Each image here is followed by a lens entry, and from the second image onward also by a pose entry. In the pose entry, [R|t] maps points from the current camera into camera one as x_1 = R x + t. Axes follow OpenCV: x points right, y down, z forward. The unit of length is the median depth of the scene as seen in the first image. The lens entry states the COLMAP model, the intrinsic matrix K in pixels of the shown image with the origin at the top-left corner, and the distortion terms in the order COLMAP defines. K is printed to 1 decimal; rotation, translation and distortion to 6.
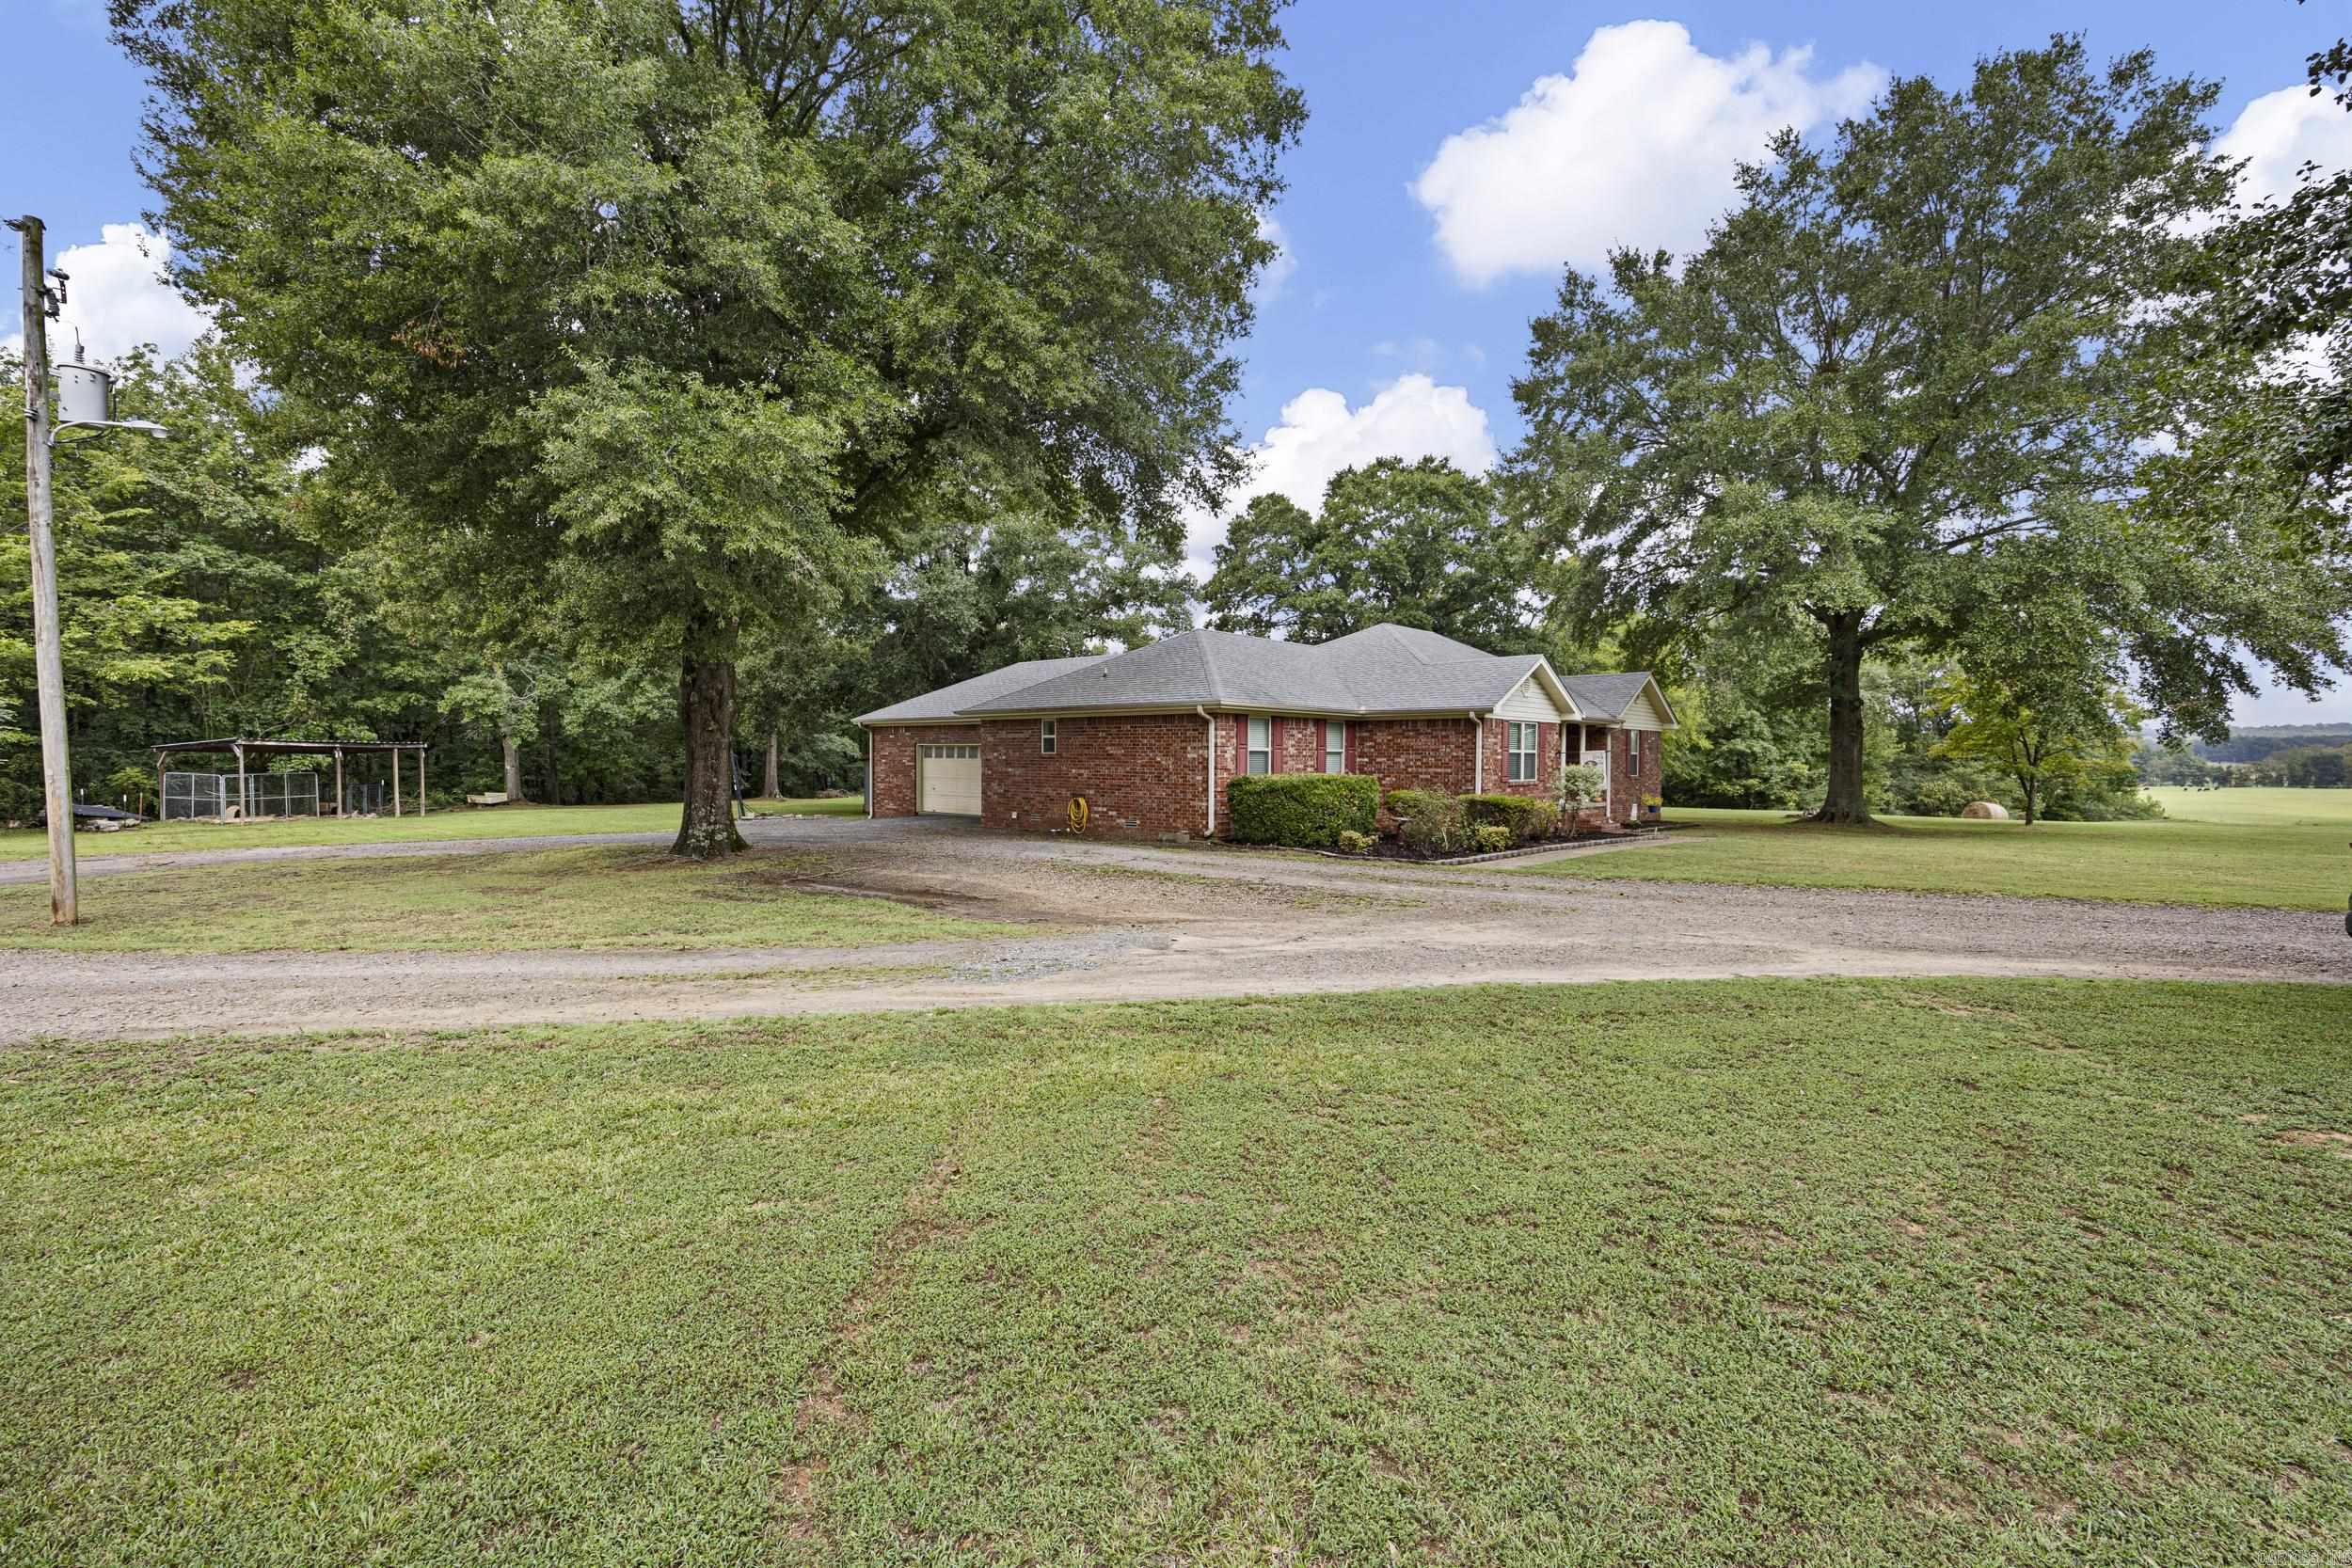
lens RADIAL K [[1028.0, 0, 1184.9], [0, 1028.0, 784.1], [0, 0, 1]] dist [0.002111, 0.000184]
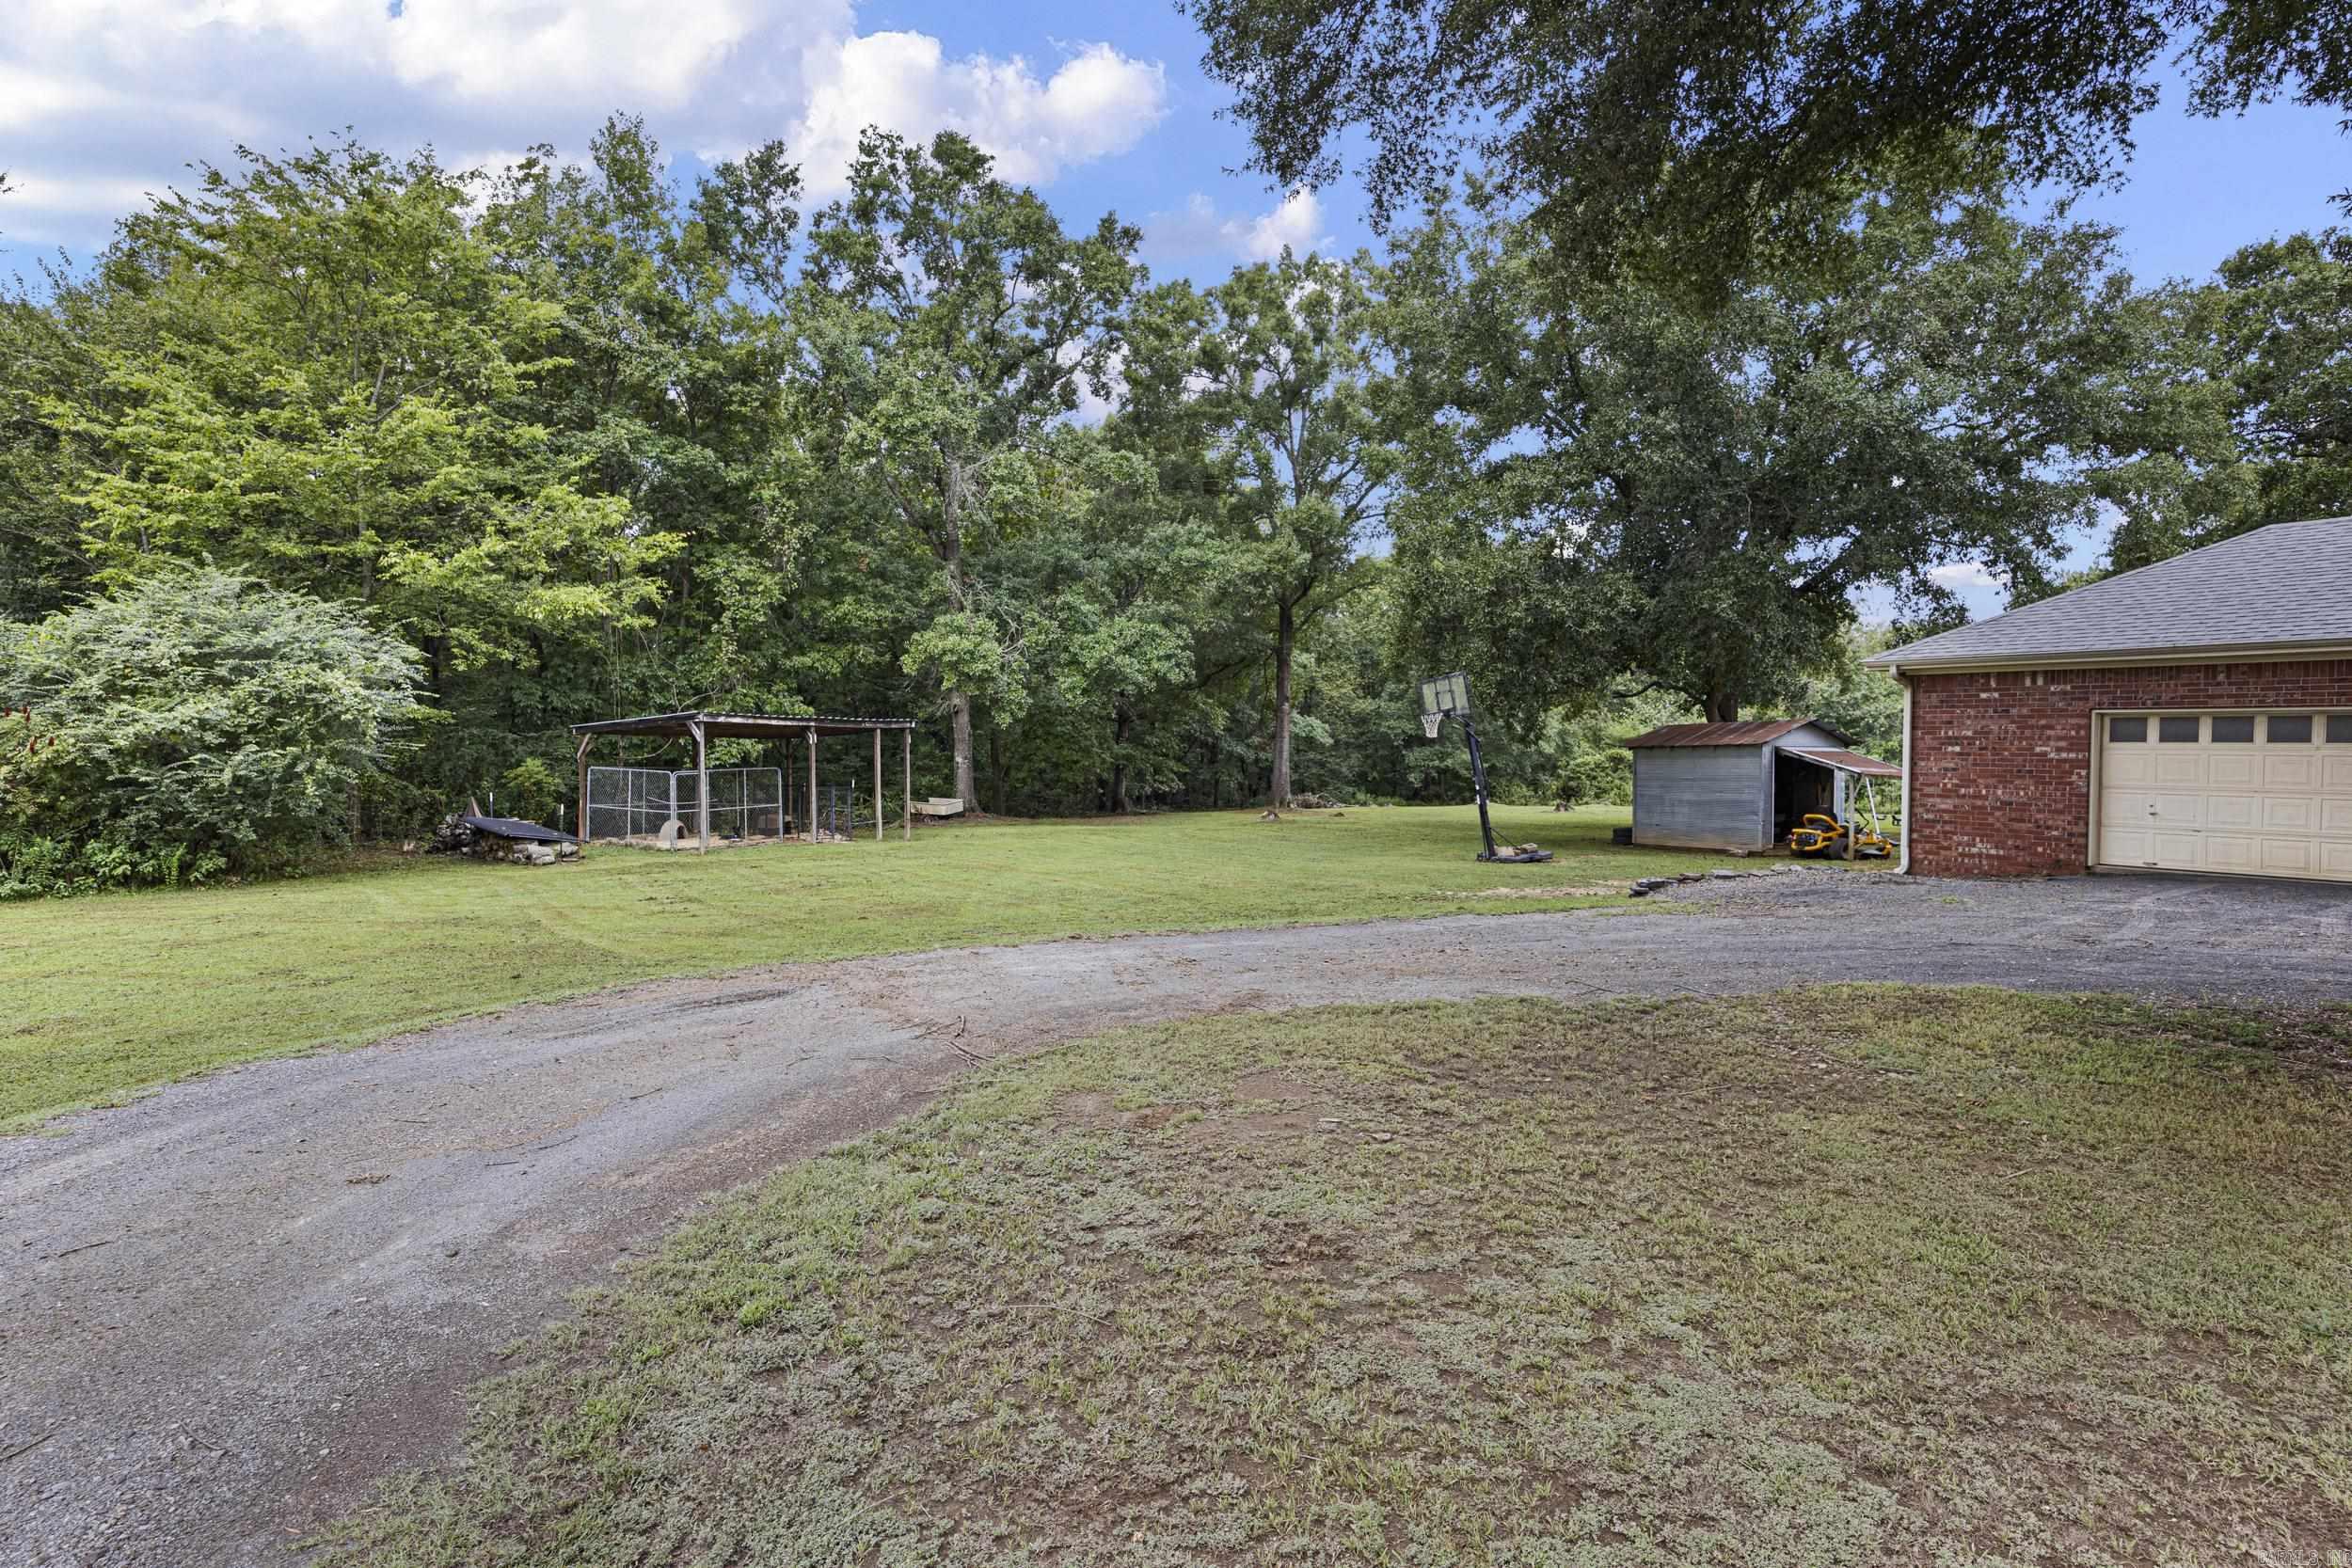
lens RADIAL K [[1352.6, 0, 1176.0], [0, 1352.6, 784.0], [0, 0, 1]] dist [-0.018321, -0.000210]
pose [[0.962536, 0.007943, -0.271039, -0.396495], [-0.007488, 0.999968, 0.002712, -0.005366], [0.271052, -0.000581, 0.962565, 0.282932]]
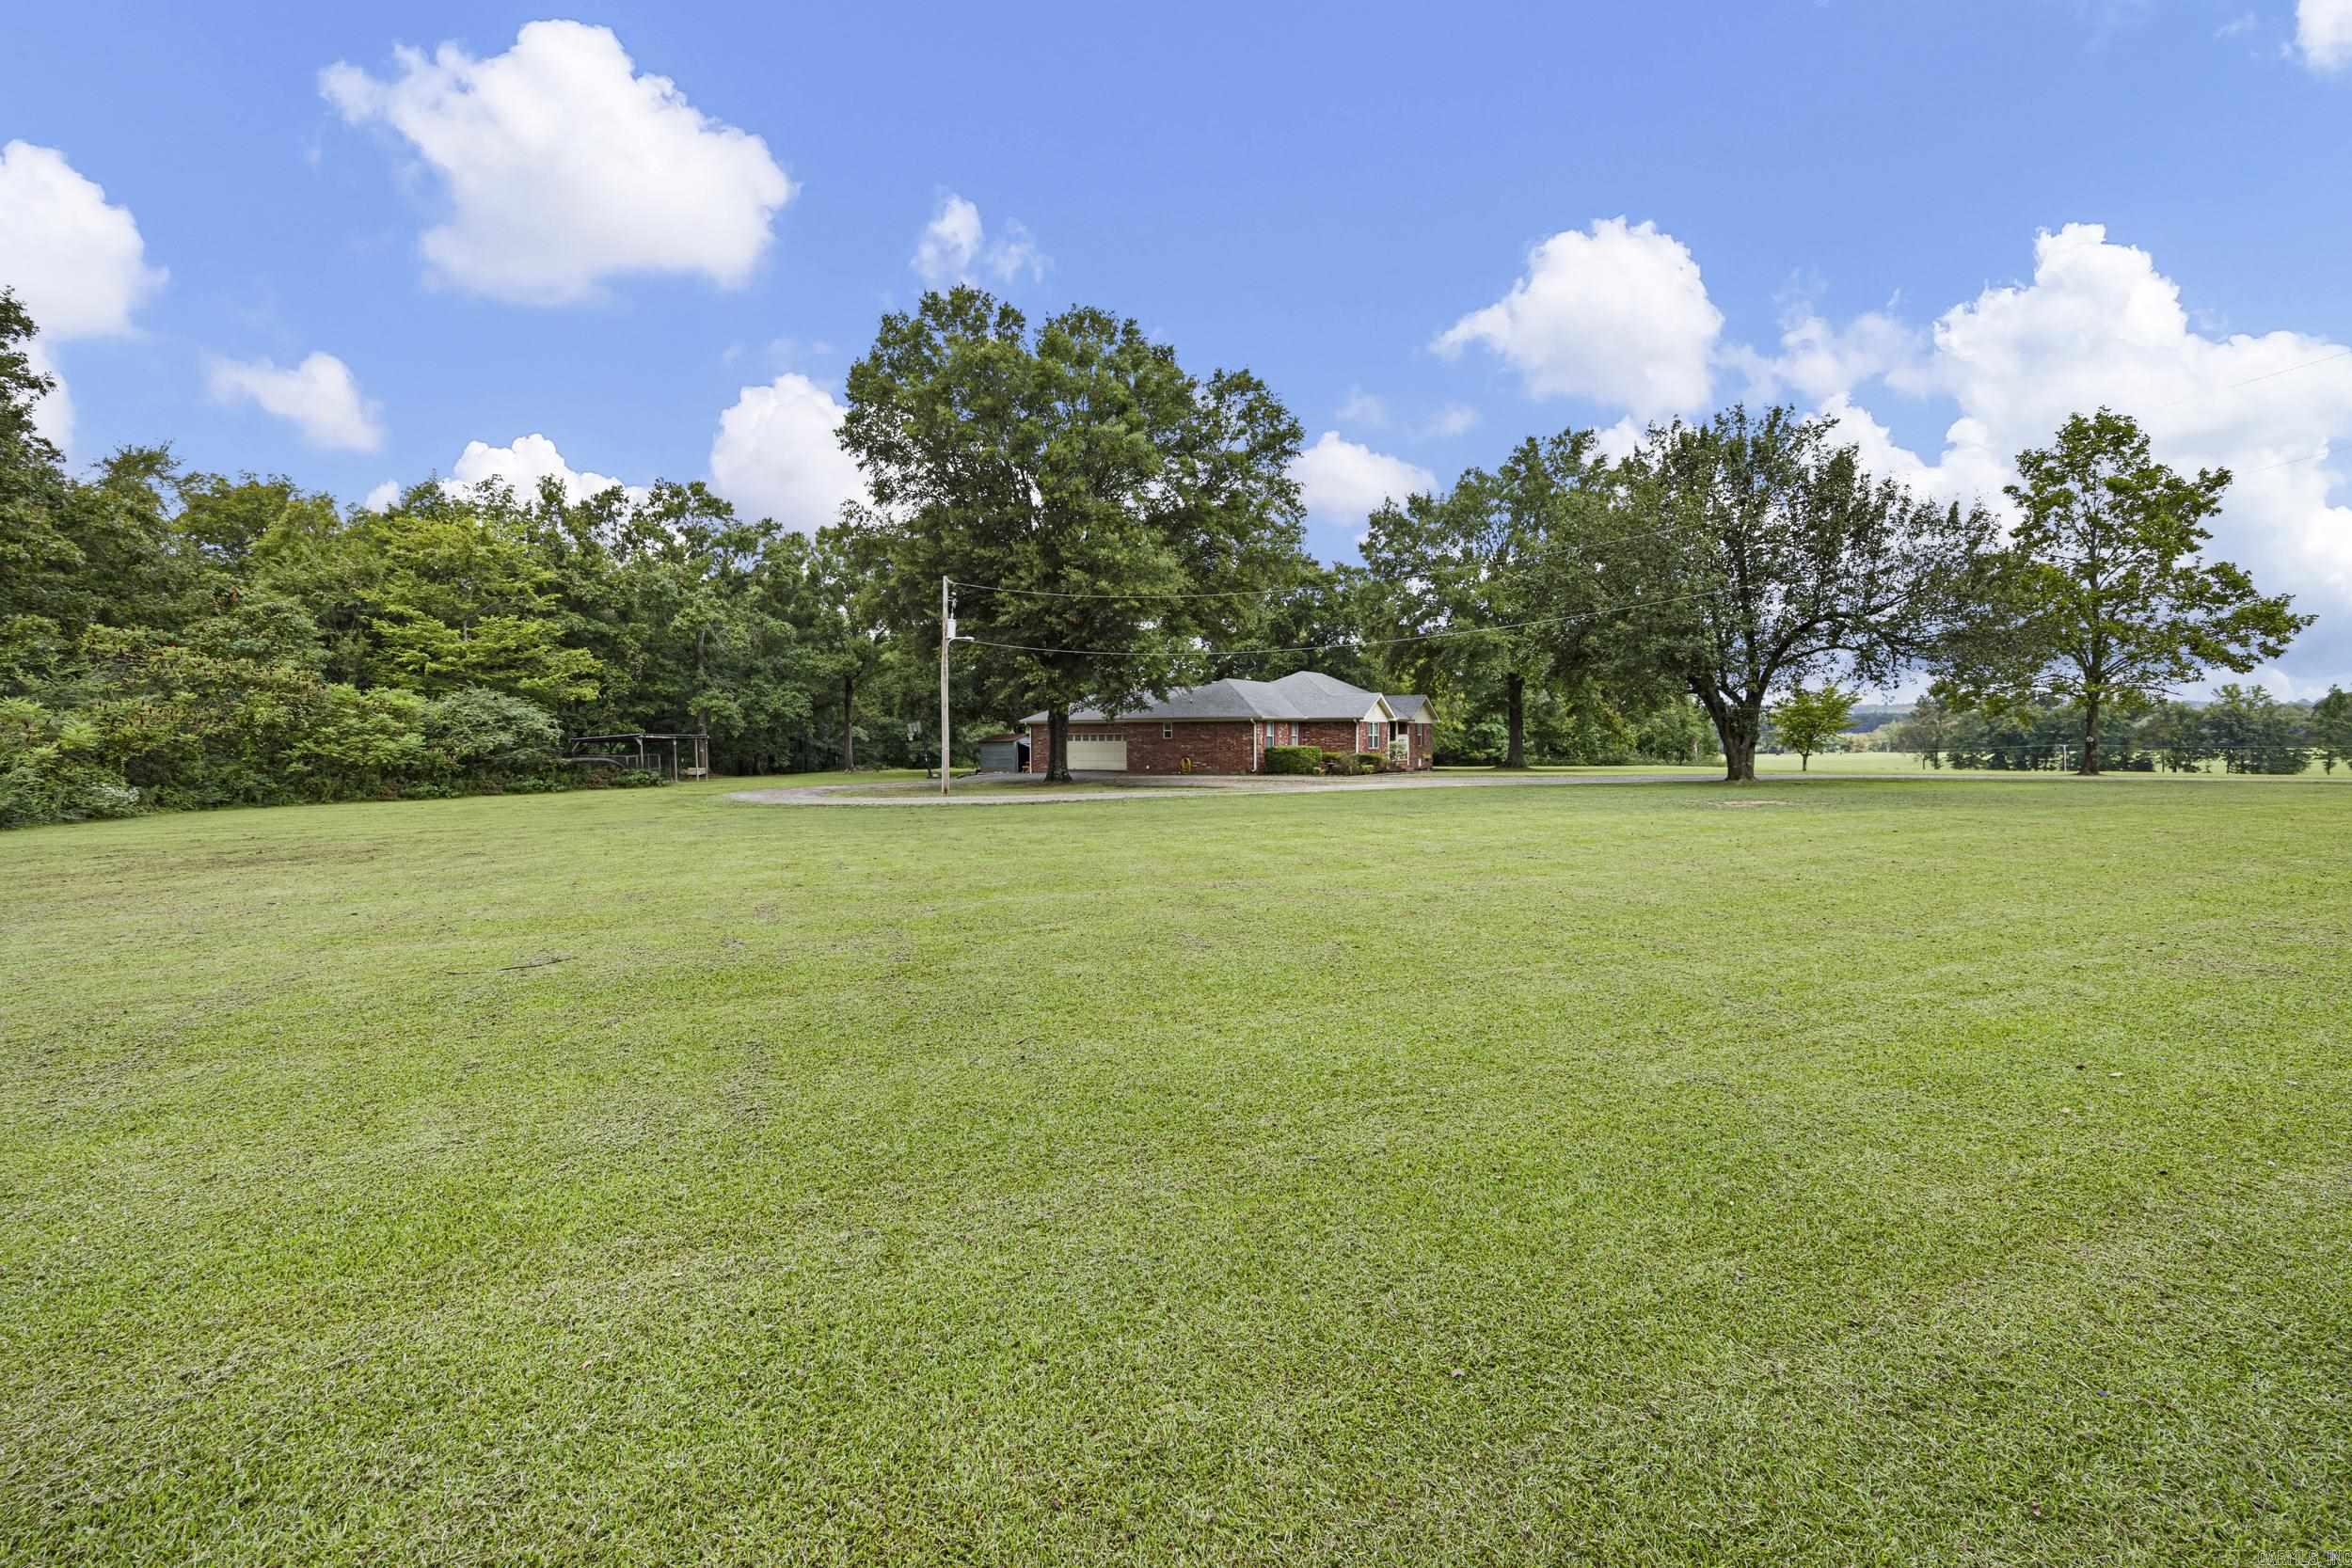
lens RADIAL K [[959.5, 0, 1185.6], [0, 959.5, 785.0], [0, 0, 1]] dist [0.000258, -0.000007]
pose [[0.985383, -0.018717, 0.169320, -0.281799], [0.014648, 0.999574, 0.025253, 0.012028], [-0.169720, -0.022404, 0.985238, -0.653247]]
